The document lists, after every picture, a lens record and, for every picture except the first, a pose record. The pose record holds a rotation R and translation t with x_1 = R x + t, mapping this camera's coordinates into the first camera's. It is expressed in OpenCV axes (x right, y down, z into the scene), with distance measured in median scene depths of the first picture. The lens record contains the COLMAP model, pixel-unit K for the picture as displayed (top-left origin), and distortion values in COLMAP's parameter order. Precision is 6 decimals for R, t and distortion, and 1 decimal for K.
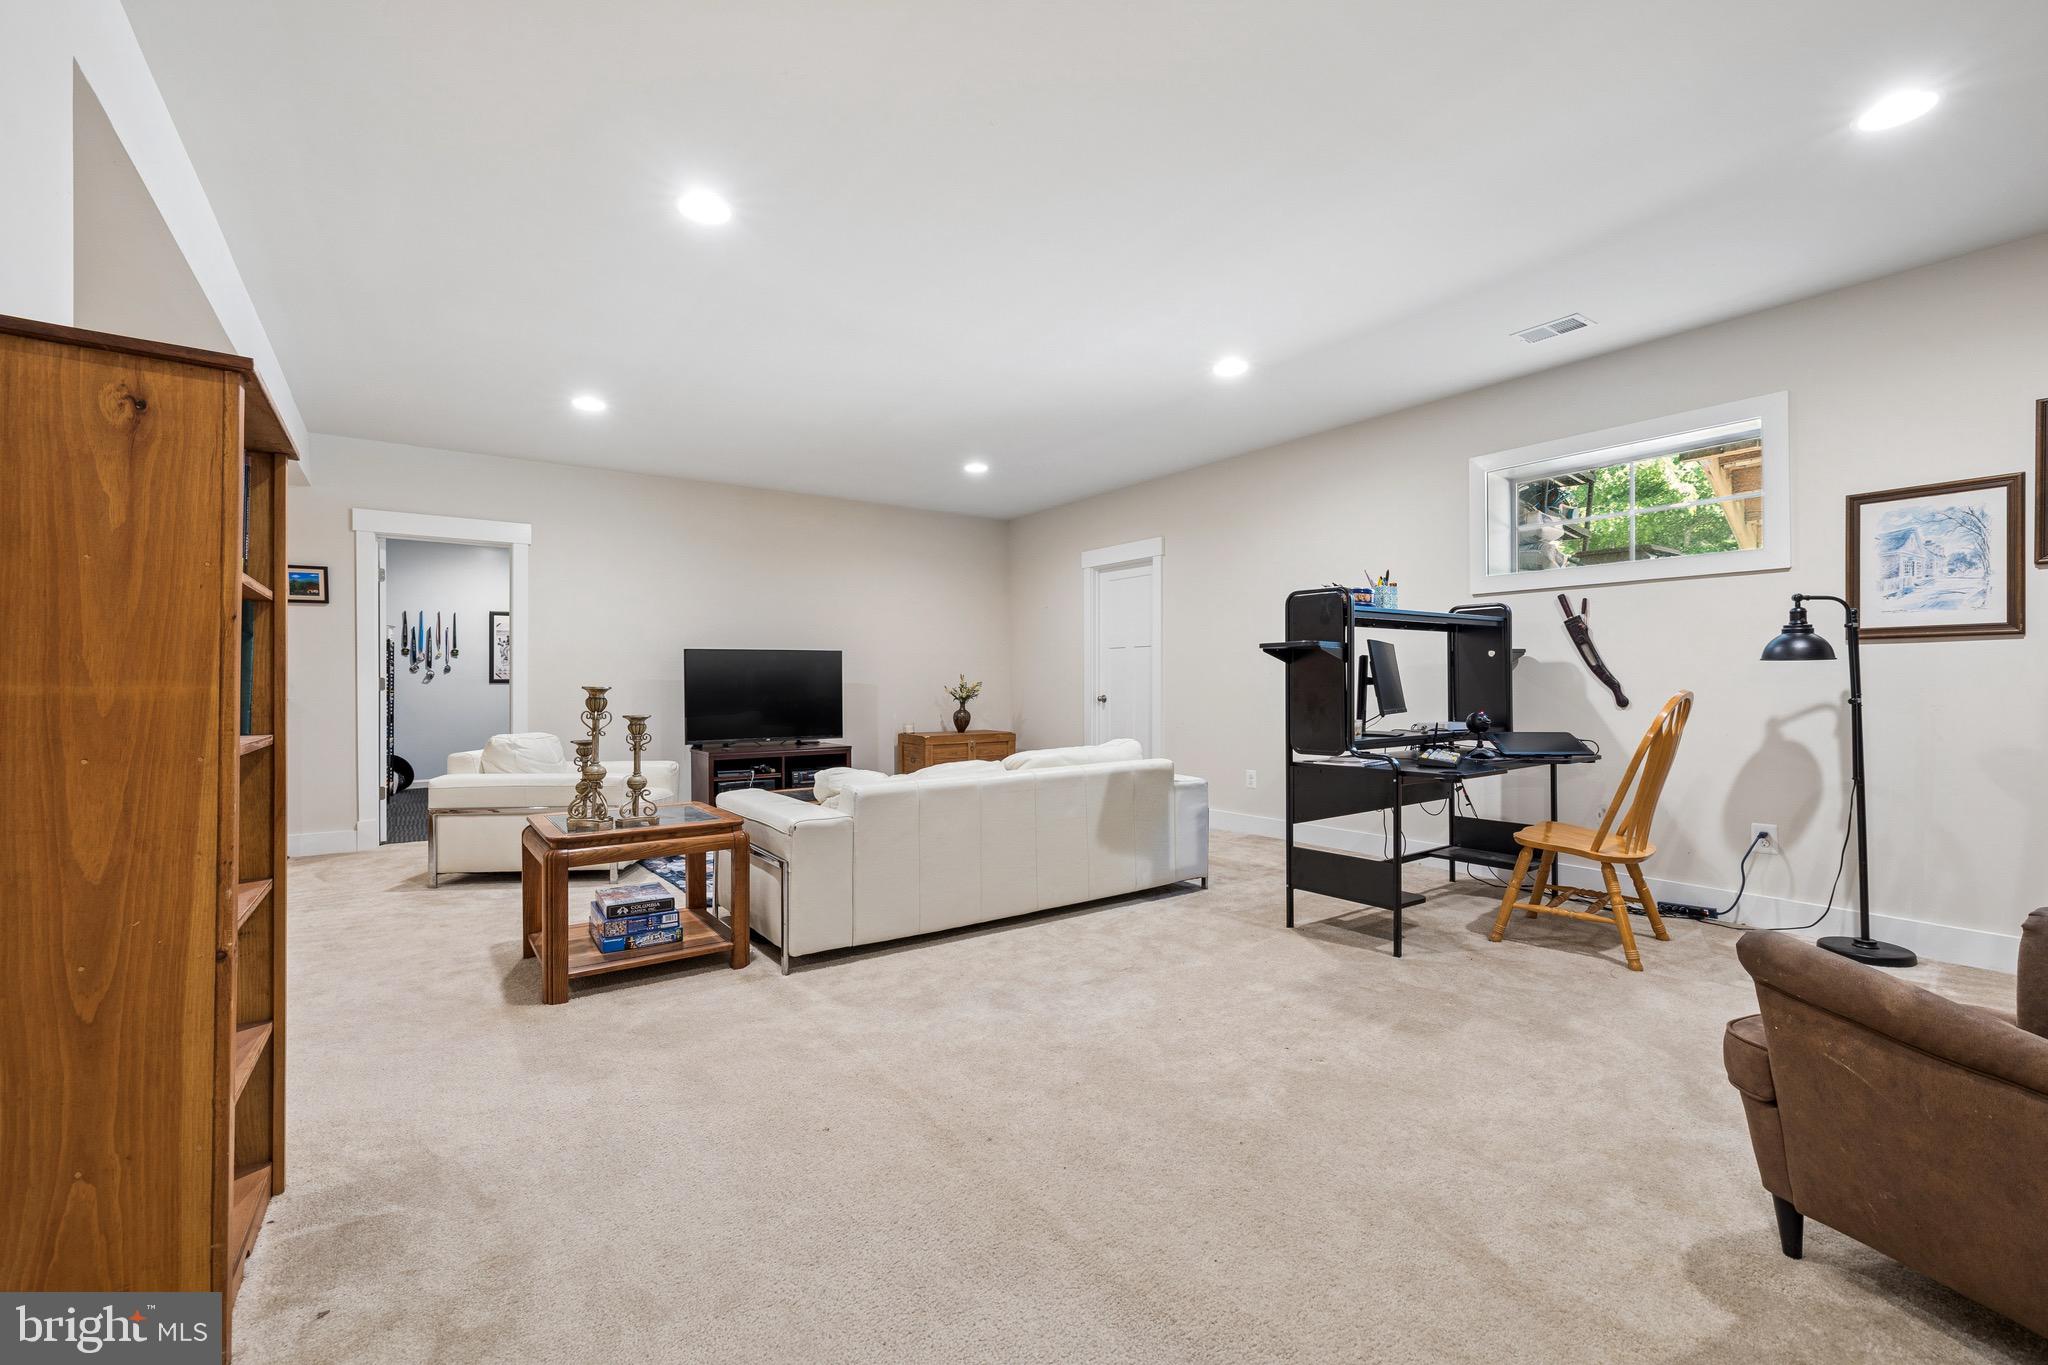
lens RADIAL K [[856.7, 0, 1023.3], [0, 856.7, 679.6], [0, 0, 1]] dist [0.000010, 0.000810]
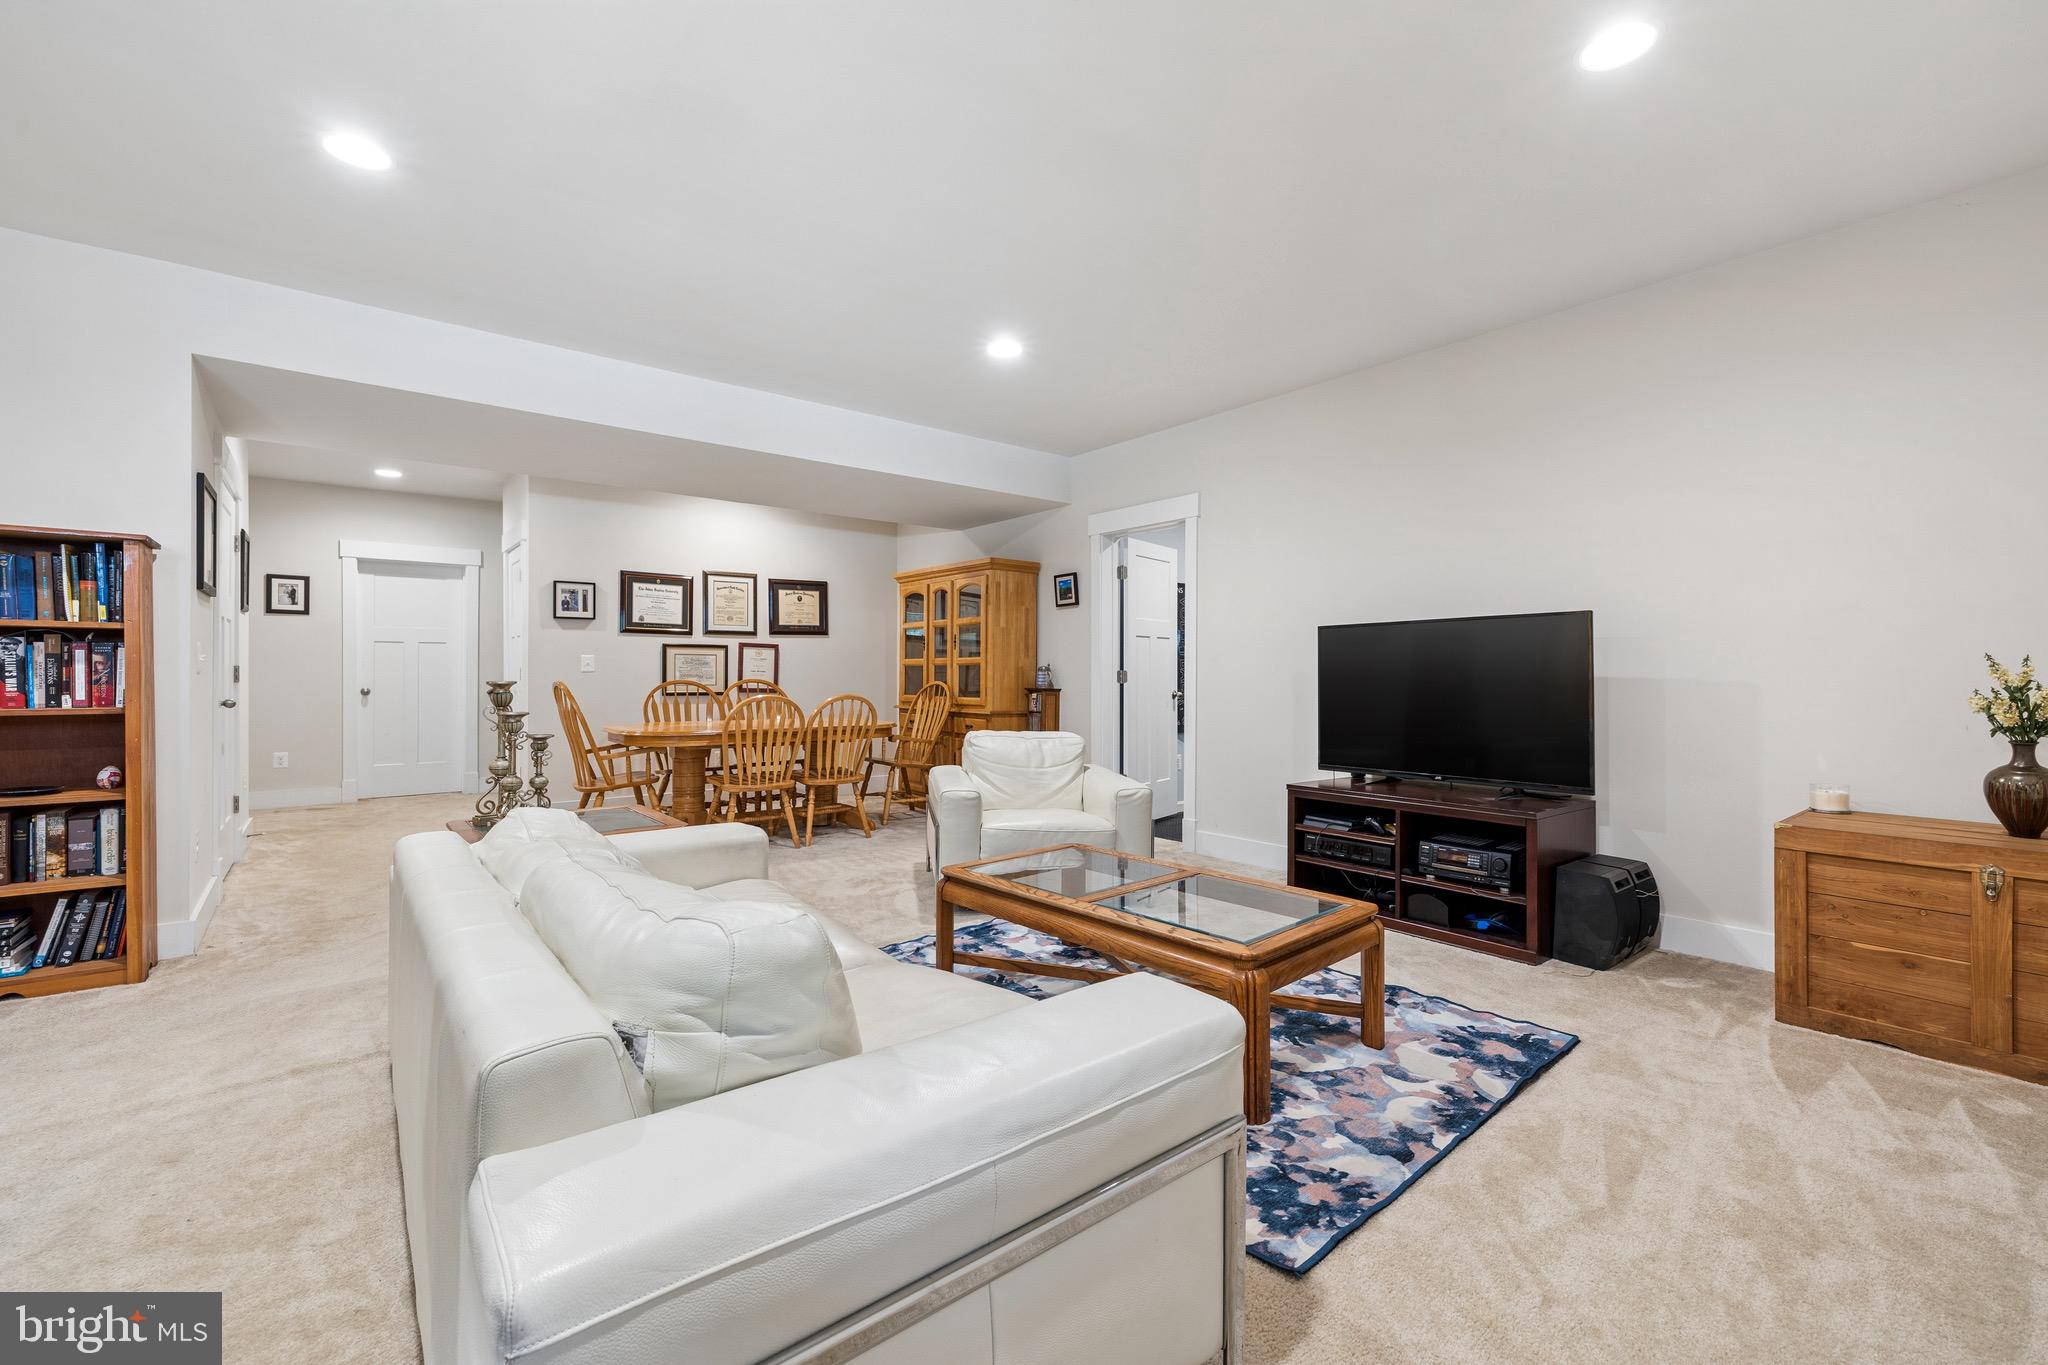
lens RADIAL K [[856.7, 0, 1041.0], [0, 856.7, 673.7], [0, 0, 1]] dist [0.000010, 0.000810]
pose [[0.070514, 0.000984, -0.997510, 0.188324], [0.002921, 0.999995, 0.001193, 0.000219], [0.997507, -0.002998, 0.070510, 0.530236]]
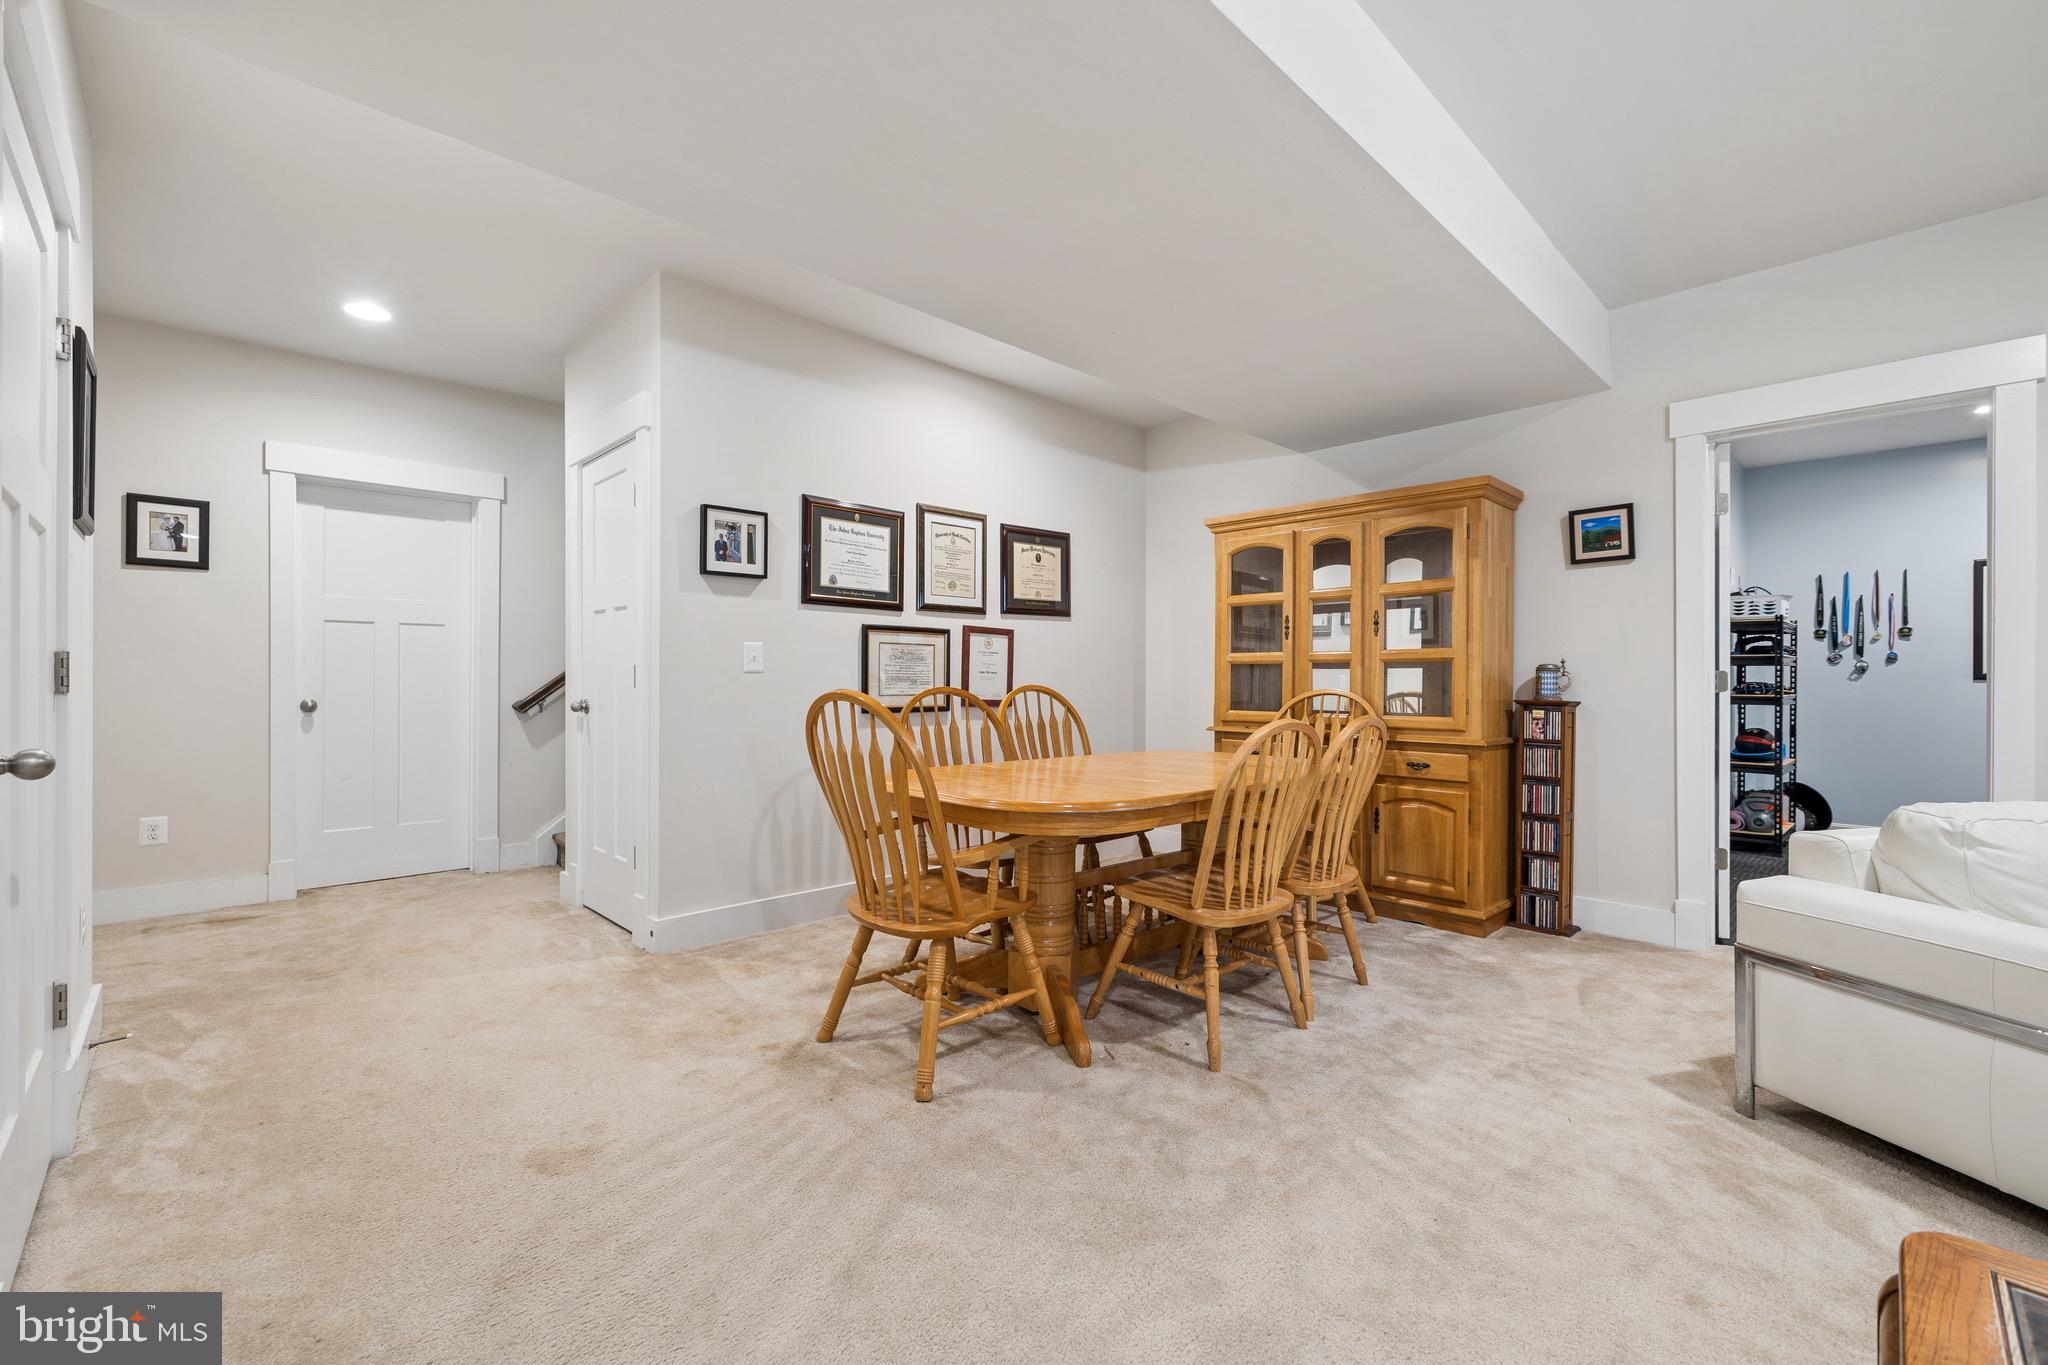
lens RADIAL K [[856.7, 0, 1027.6], [0, 856.7, 678.3], [0, 0, 1]] dist [0.000010, 0.000810]
pose [[0.155318, 0.000624, -0.987864, -0.140690], [0.001638, 0.999998, 0.000889, 0.001215], [0.987863, -0.001756, 0.155317, 0.264911]]
